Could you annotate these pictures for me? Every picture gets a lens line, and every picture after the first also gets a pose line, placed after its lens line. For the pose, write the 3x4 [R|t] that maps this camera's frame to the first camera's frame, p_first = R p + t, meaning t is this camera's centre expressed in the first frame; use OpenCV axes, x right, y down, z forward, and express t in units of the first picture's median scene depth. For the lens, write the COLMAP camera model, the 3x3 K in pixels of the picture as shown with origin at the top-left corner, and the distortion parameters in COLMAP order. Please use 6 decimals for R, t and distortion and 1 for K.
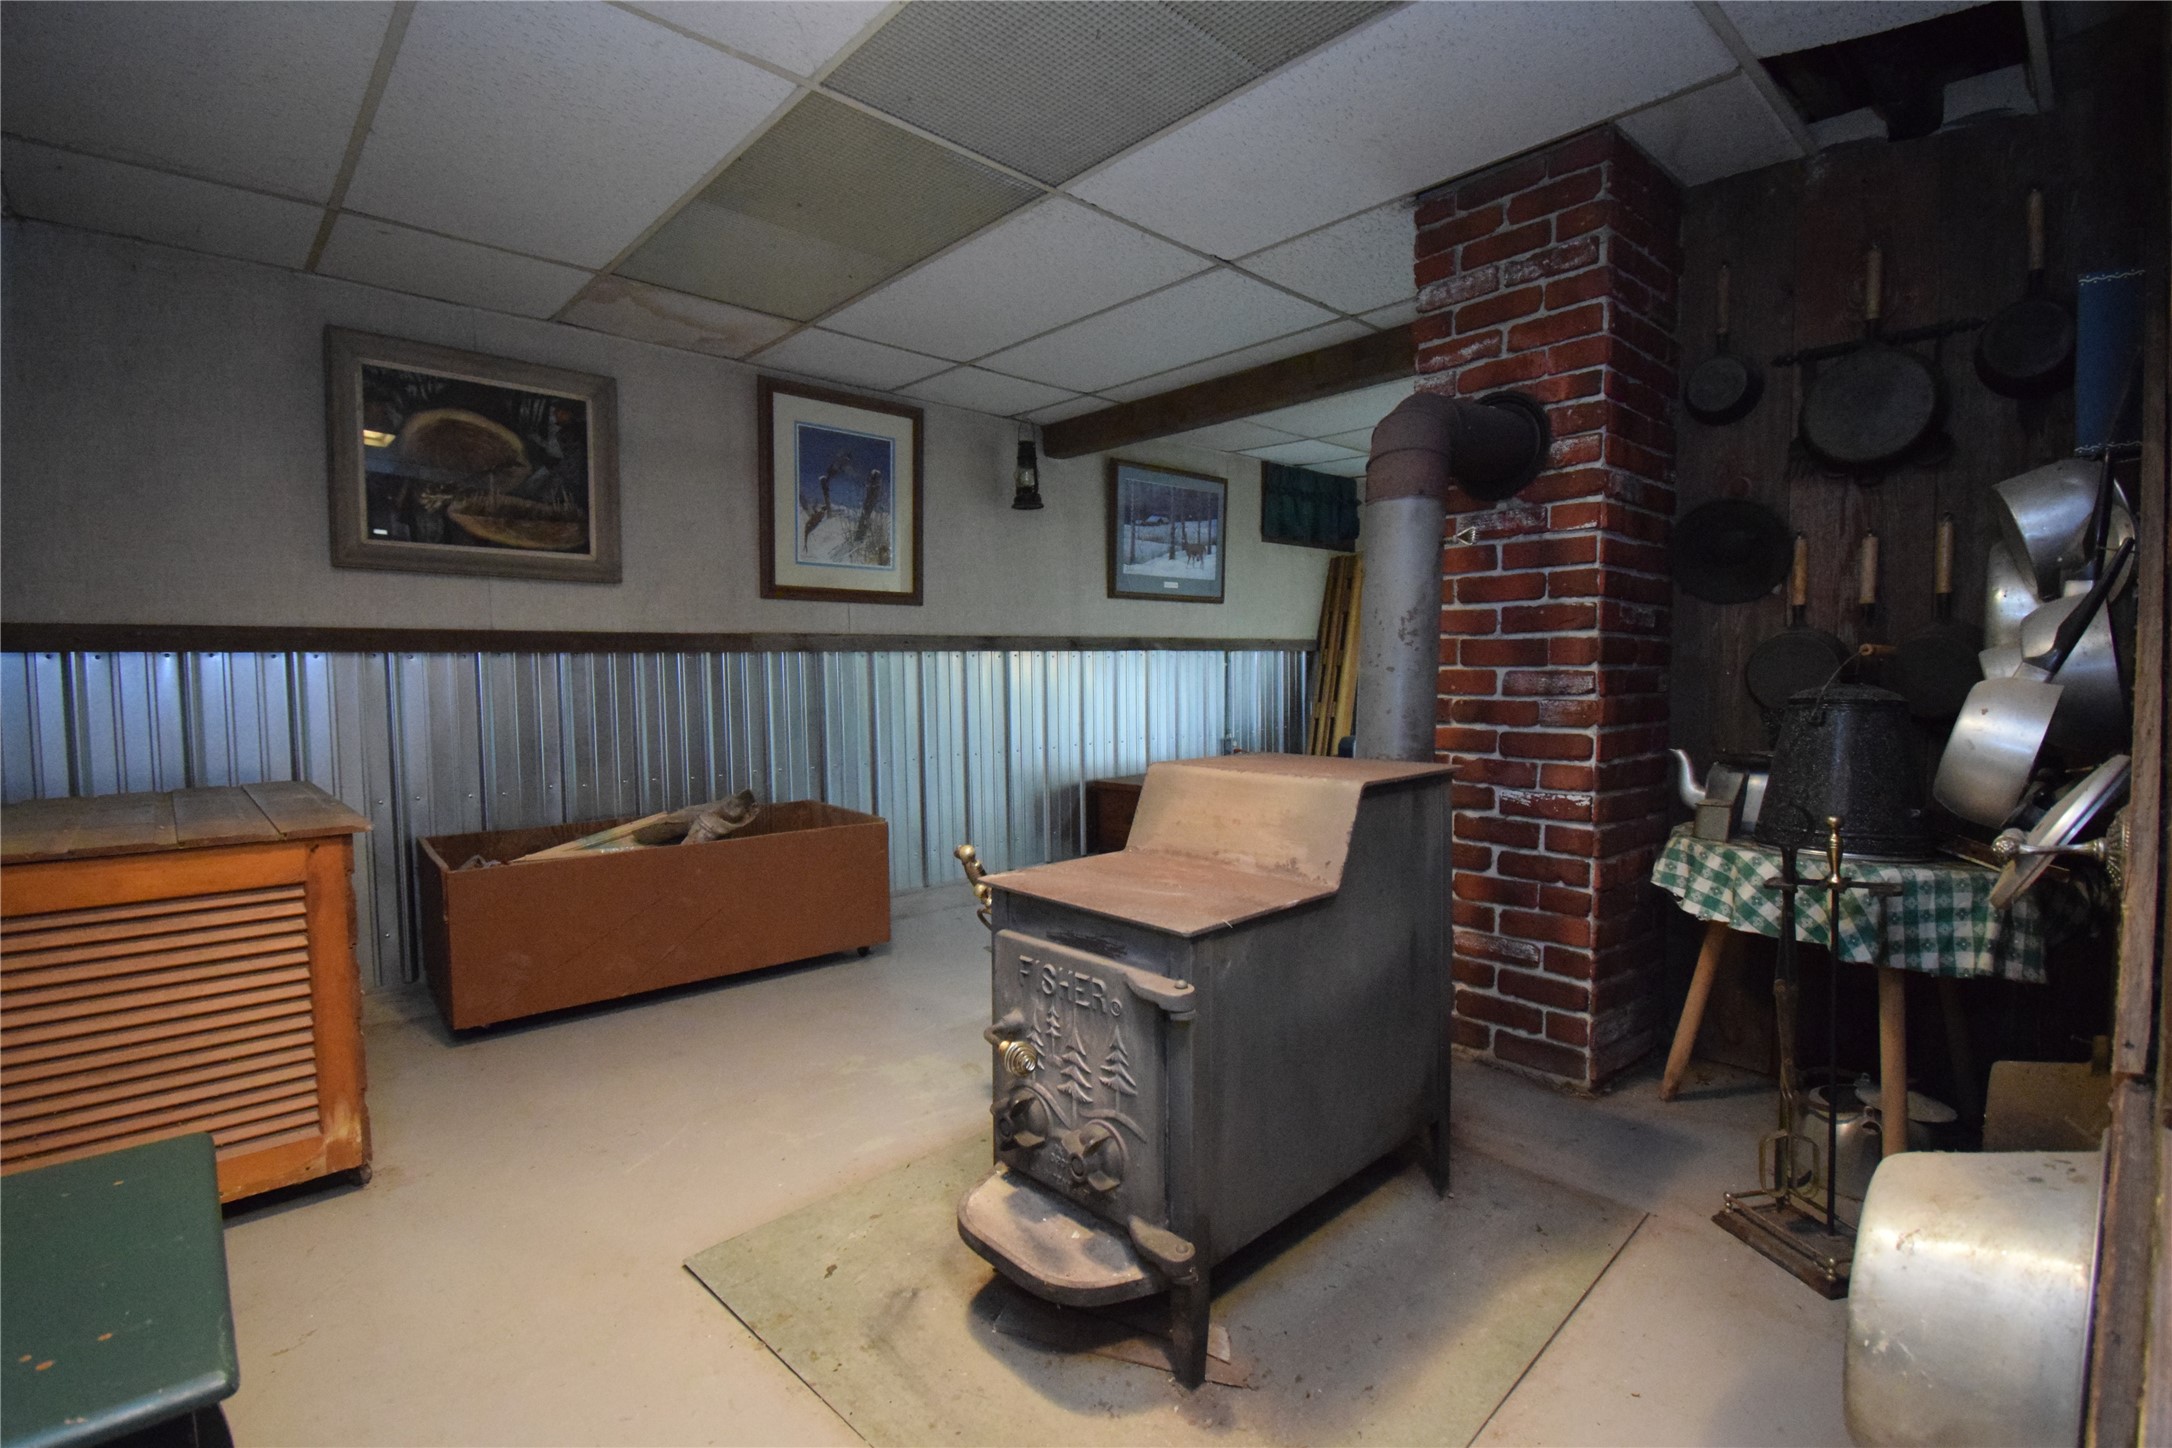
lens RADIAL K [[969.9, 0, 1086.0], [0, 969.9, 731.9], [0, 0, 1]] dist [0.023214, -0.027357]
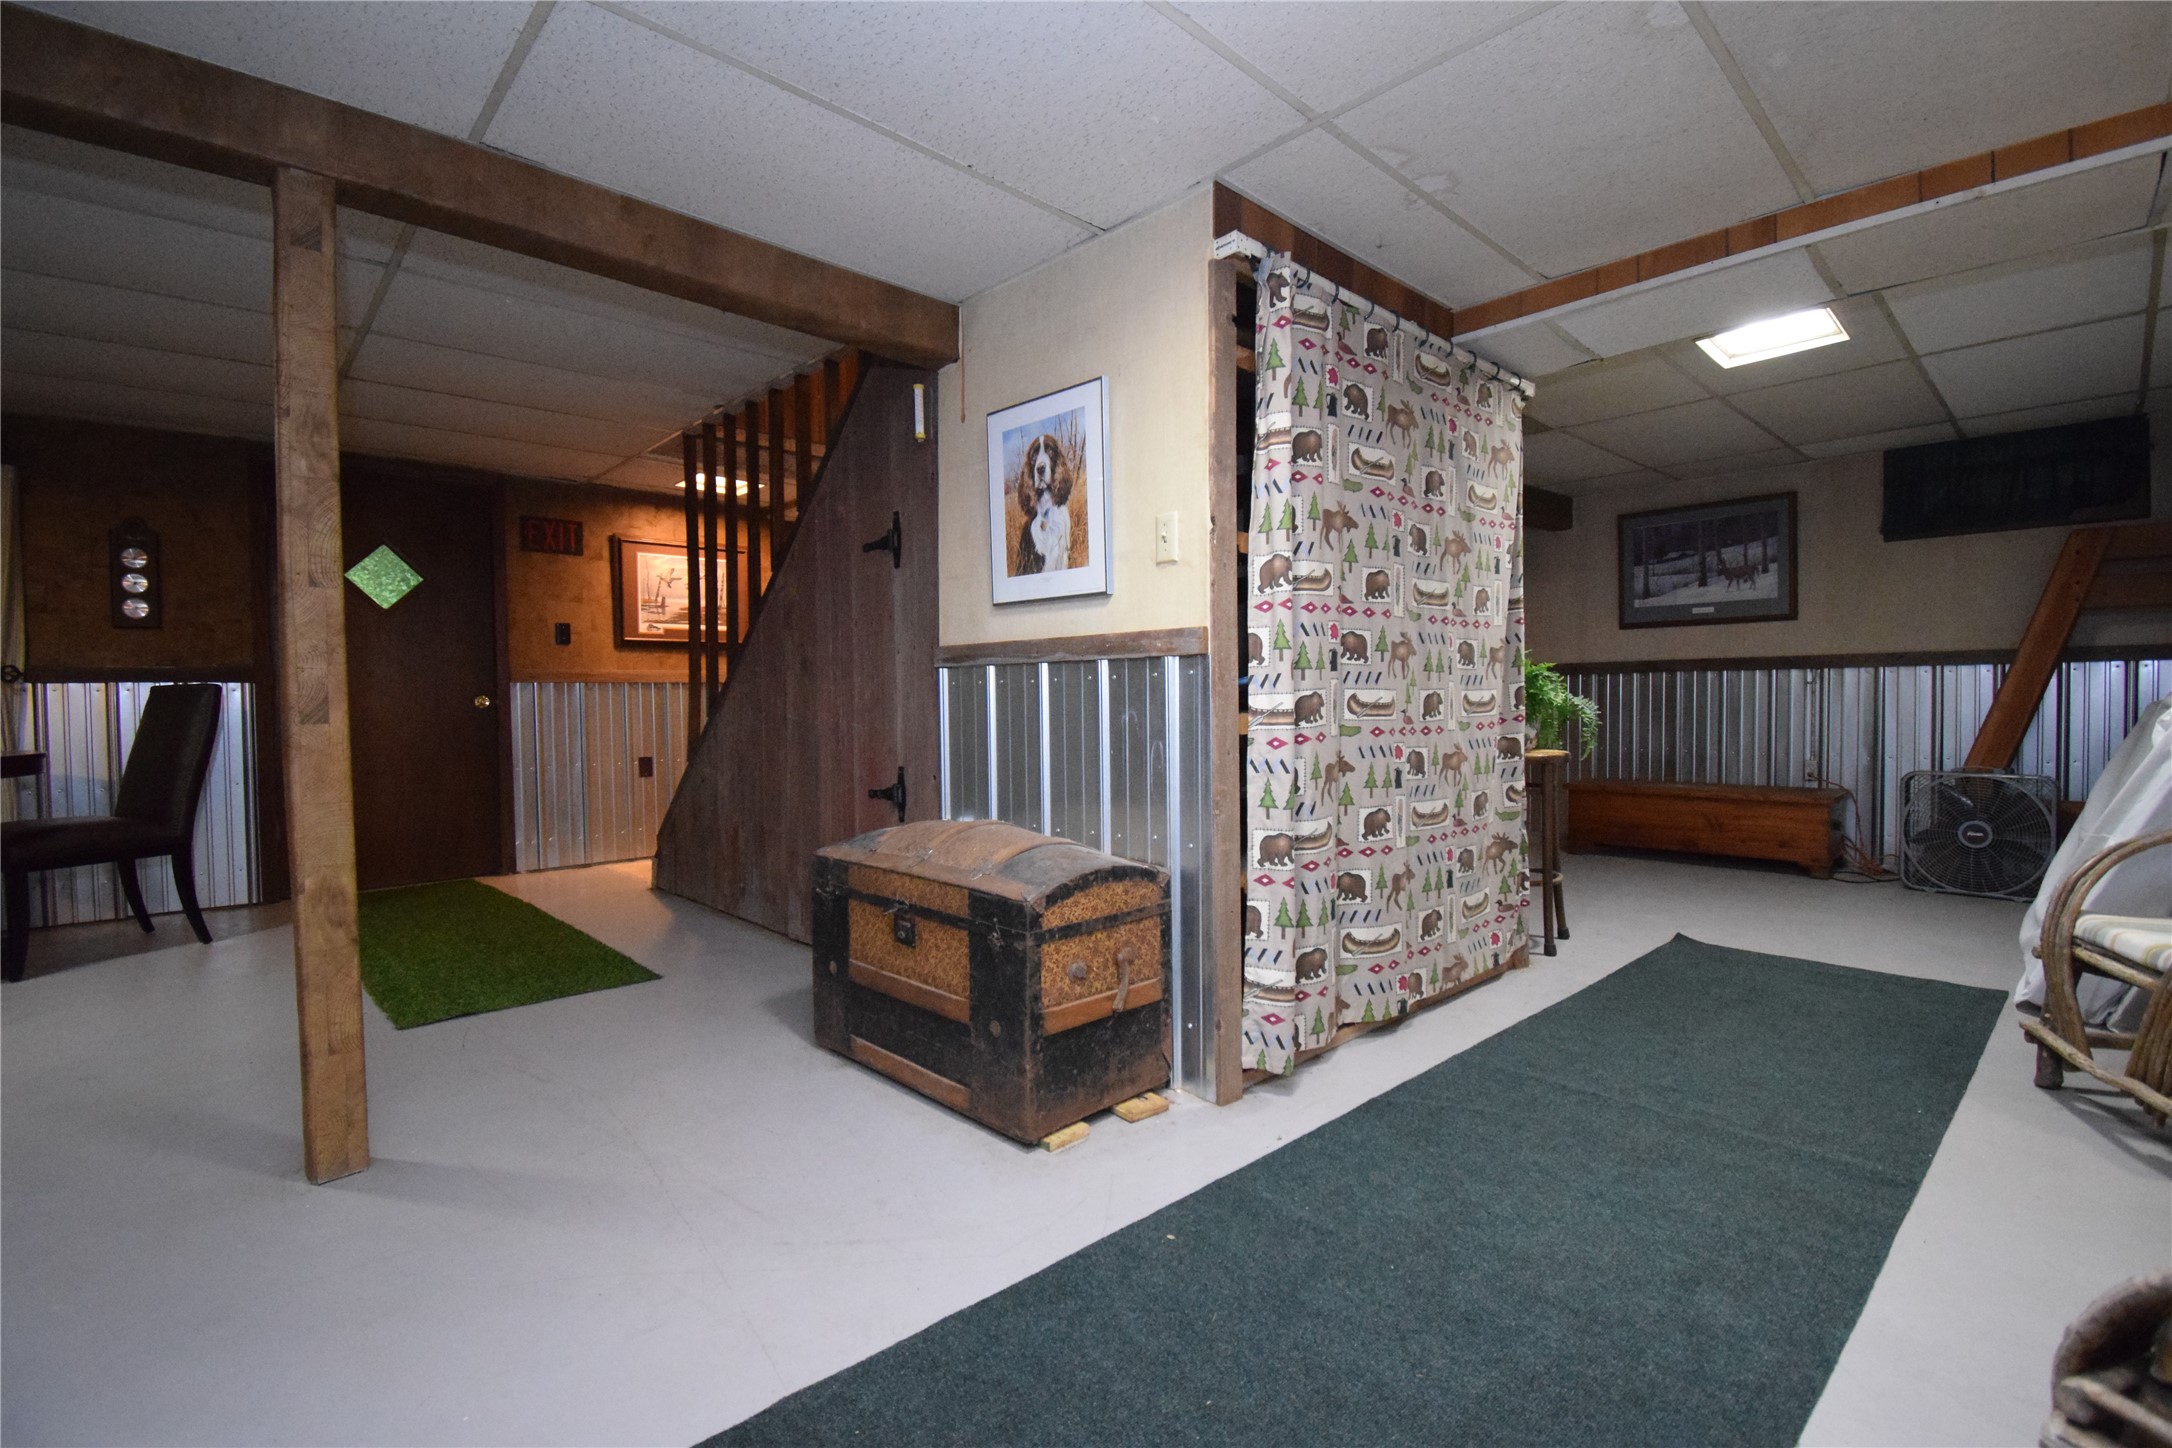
lens RADIAL K [[969.9, 0, 1086.0], [0, 969.9, 731.9], [0, 0, 1]] dist [0.023214, -0.027357]
pose [[0.022439, 0.047715, -0.998609, 1.153731], [-0.057018, 0.997296, 0.046371, -0.027479], [0.998121, 0.055899, 0.025099, 0.295291]]
